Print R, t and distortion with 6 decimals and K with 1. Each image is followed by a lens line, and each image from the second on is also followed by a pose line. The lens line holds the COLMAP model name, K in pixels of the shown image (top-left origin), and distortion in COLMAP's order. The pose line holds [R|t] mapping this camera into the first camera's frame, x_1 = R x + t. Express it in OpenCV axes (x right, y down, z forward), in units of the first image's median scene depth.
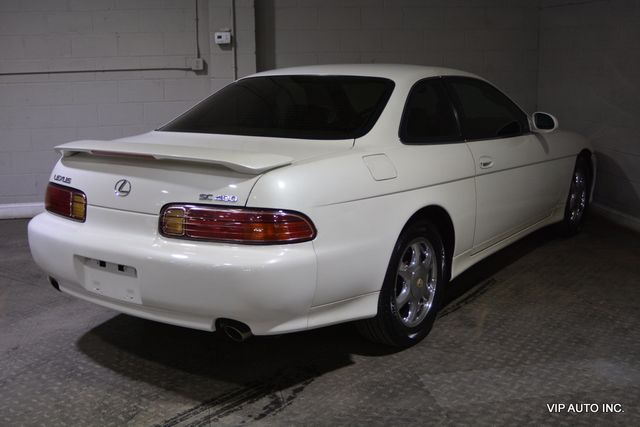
lens RADIAL K [[799.9, 0, 318.7], [0, 799.9, 212.0], [0, 0, 1]] dist [-0.052508, 0.000000]
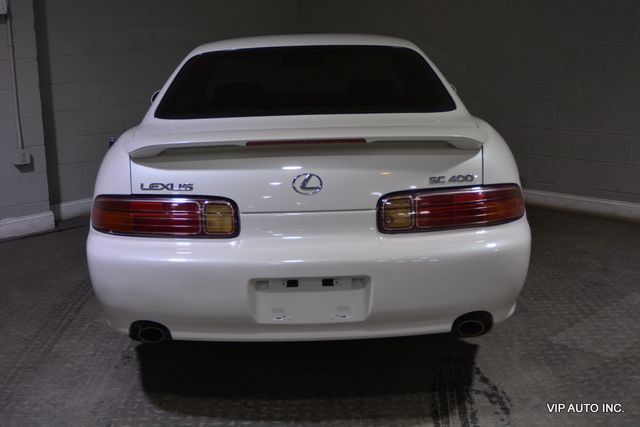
lens RADIAL K [[866.4, 0, 317.9], [0, 866.4, 214.3], [0, 0, 1]] dist [-0.041665, 0.000000]
pose [[0.792548, -0.128163, 0.596189, -0.765168], [0.125143, 0.991040, 0.046685, -0.039689], [-0.596831, 0.037609, 0.801485, 0.305797]]
